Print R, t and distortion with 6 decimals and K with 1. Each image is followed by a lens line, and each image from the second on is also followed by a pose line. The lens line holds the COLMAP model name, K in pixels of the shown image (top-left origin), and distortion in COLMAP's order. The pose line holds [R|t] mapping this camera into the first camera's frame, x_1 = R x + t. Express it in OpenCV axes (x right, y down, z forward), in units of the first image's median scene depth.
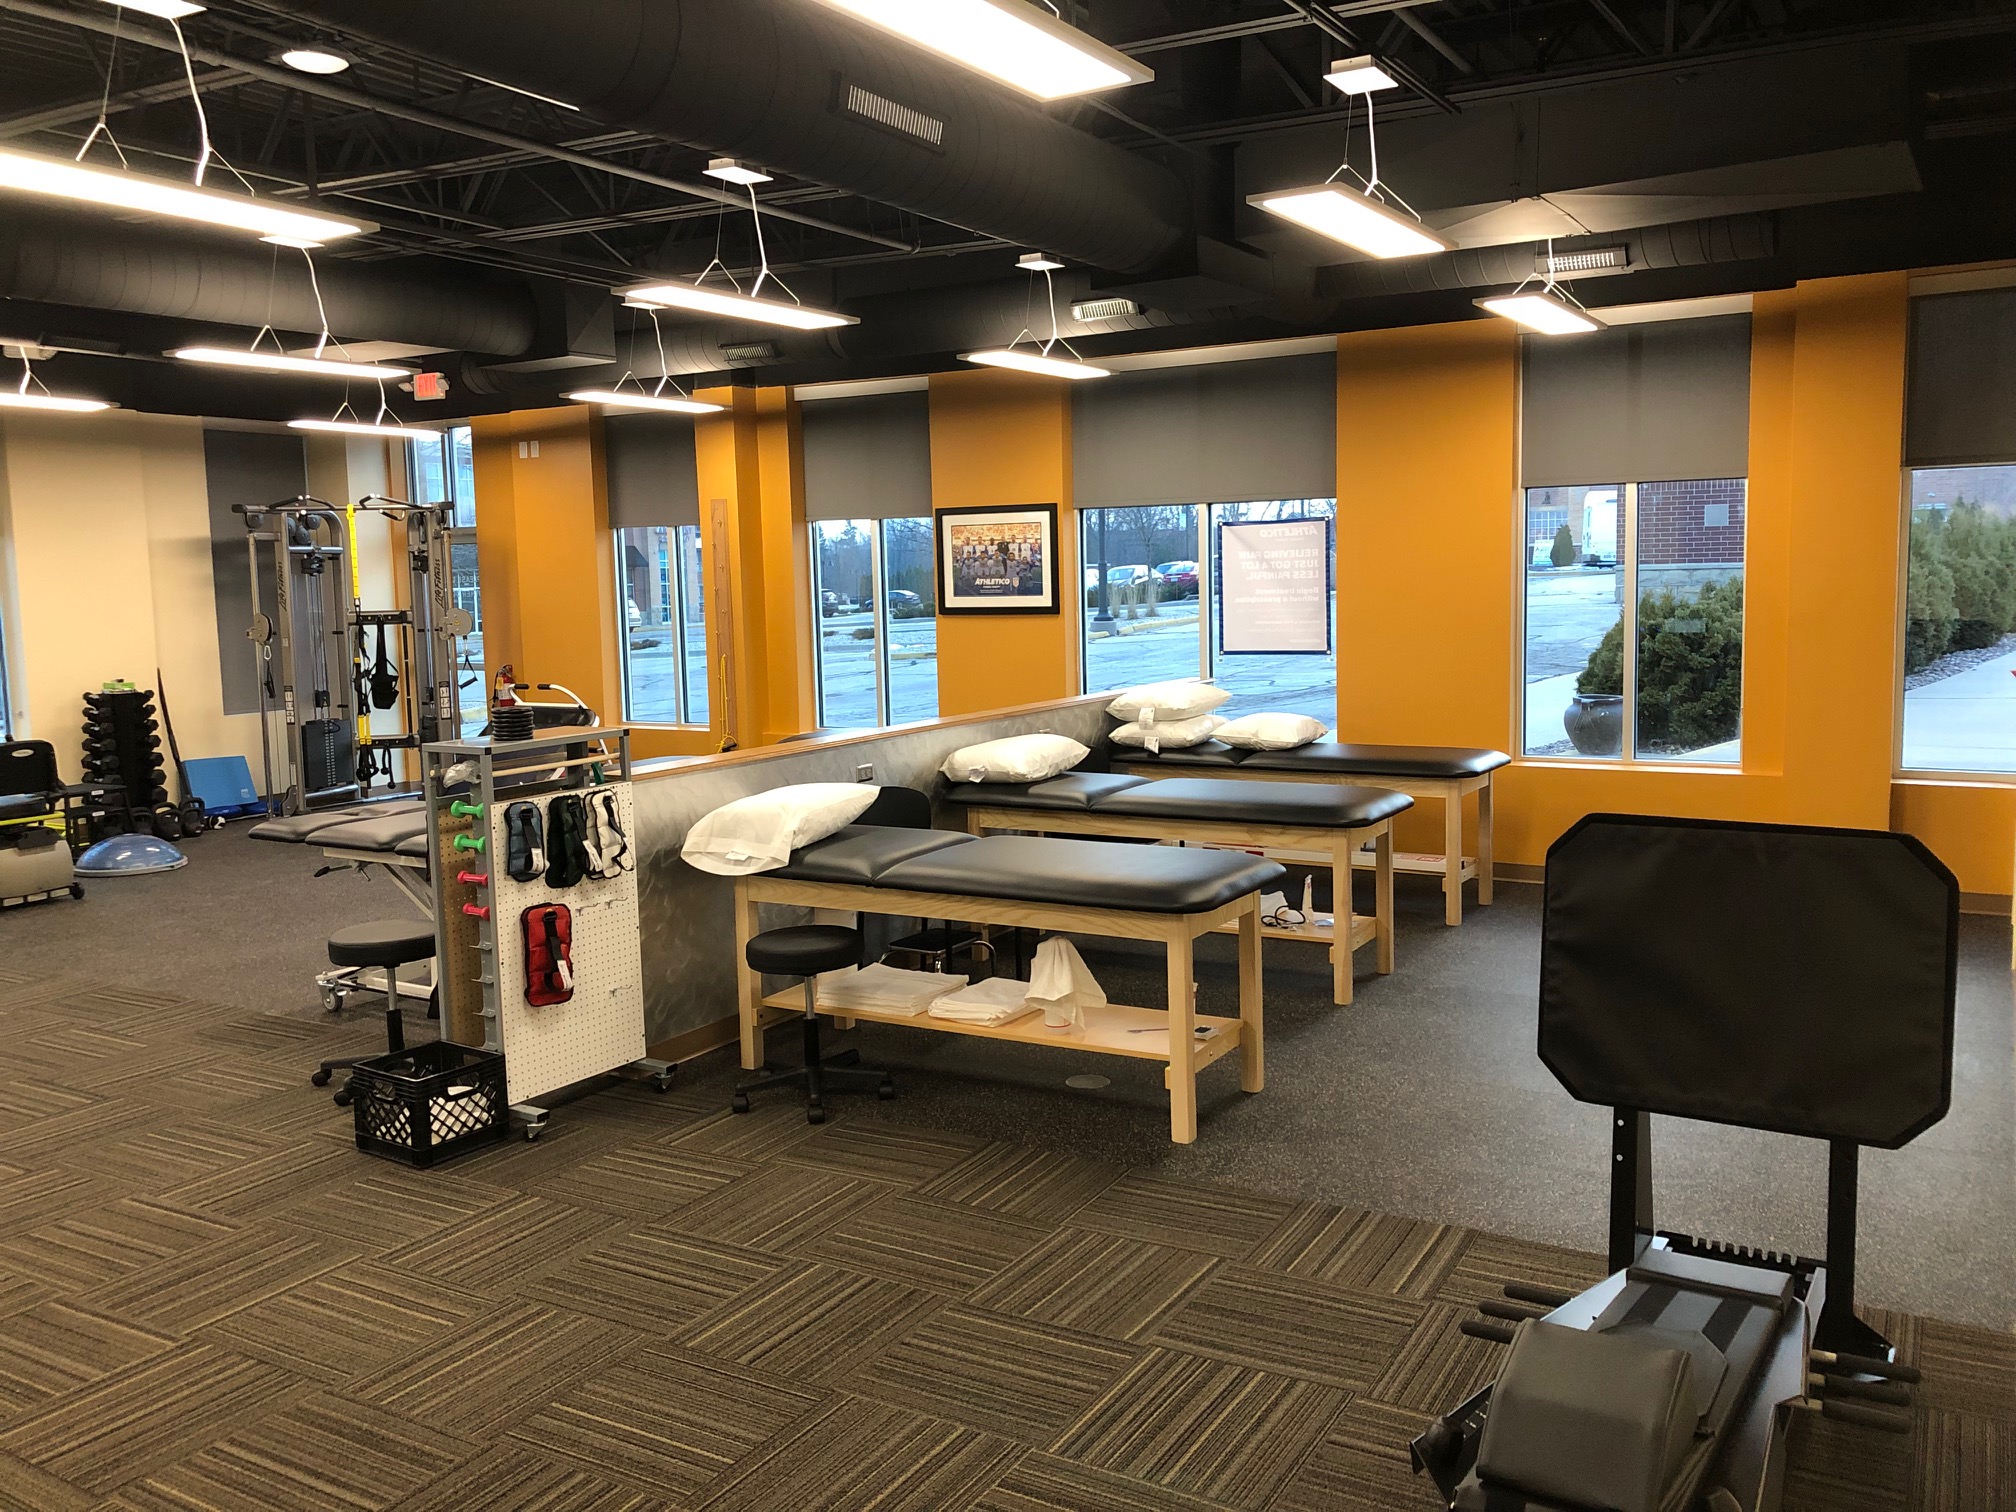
lens RADIAL K [[1670.3, 0, 1010.0], [0, 1670.3, 765.5], [0, 0, 1]] dist [0.043318, -0.049638]
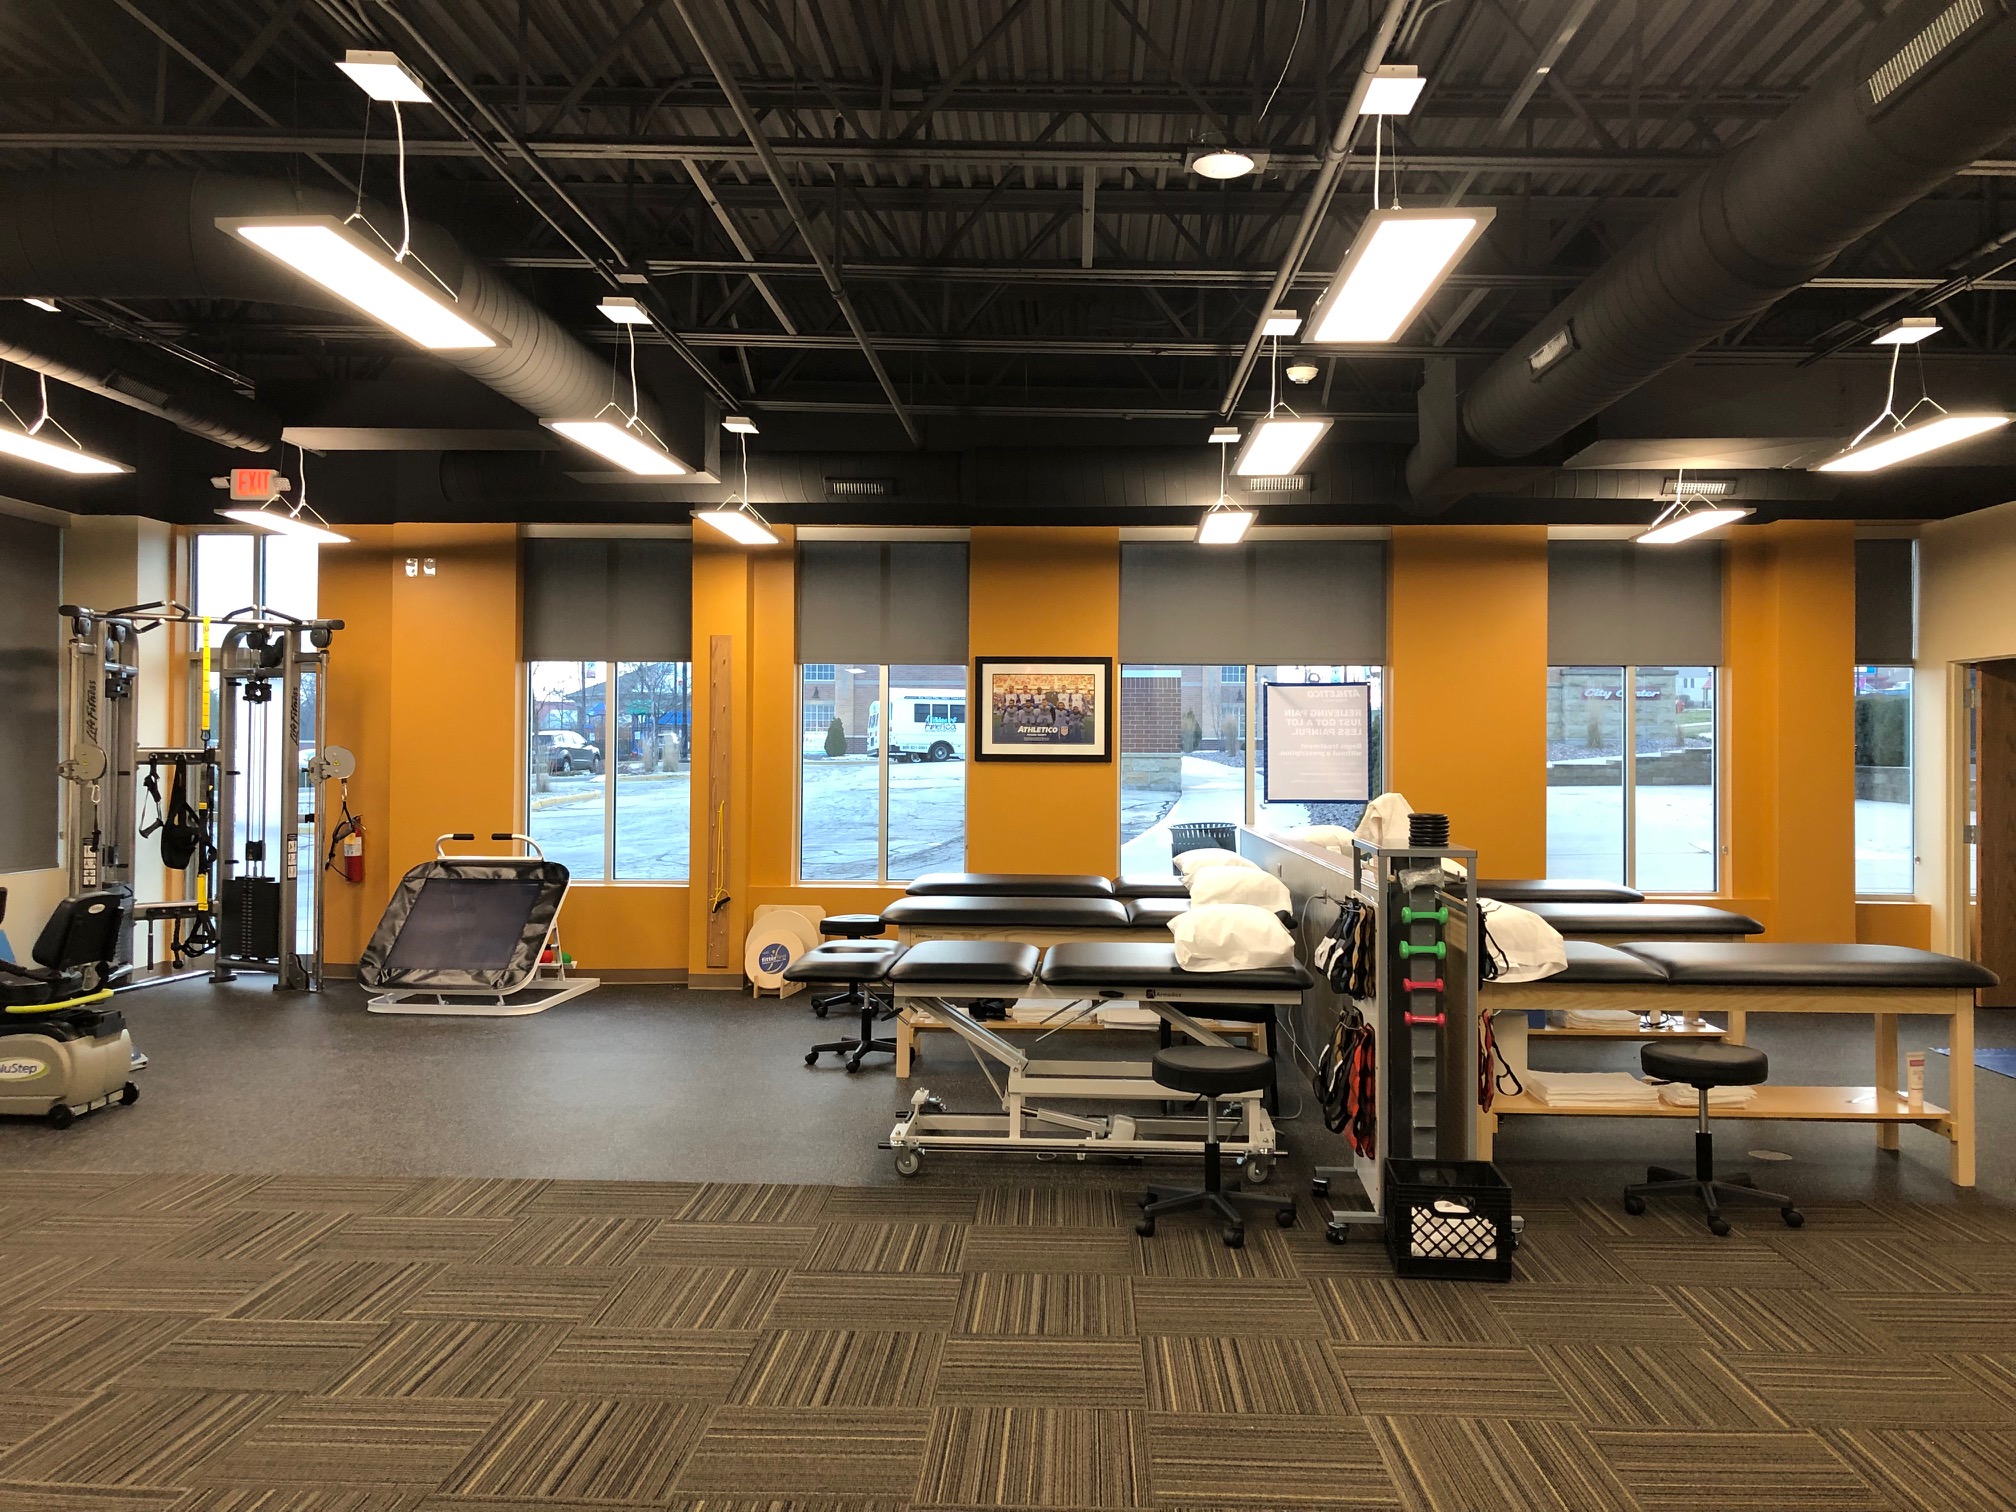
lens RADIAL K [[1670.3, 0, 1013.2], [0, 1670.3, 742.2], [0, 0, 1]] dist [0.043318, -0.049638]
pose [[0.874080, 0.031795, 0.484740, -0.523864], [0.030264, 0.992353, -0.119663, 0.018927], [-0.484838, 0.119265, 0.866434, 0.127664]]
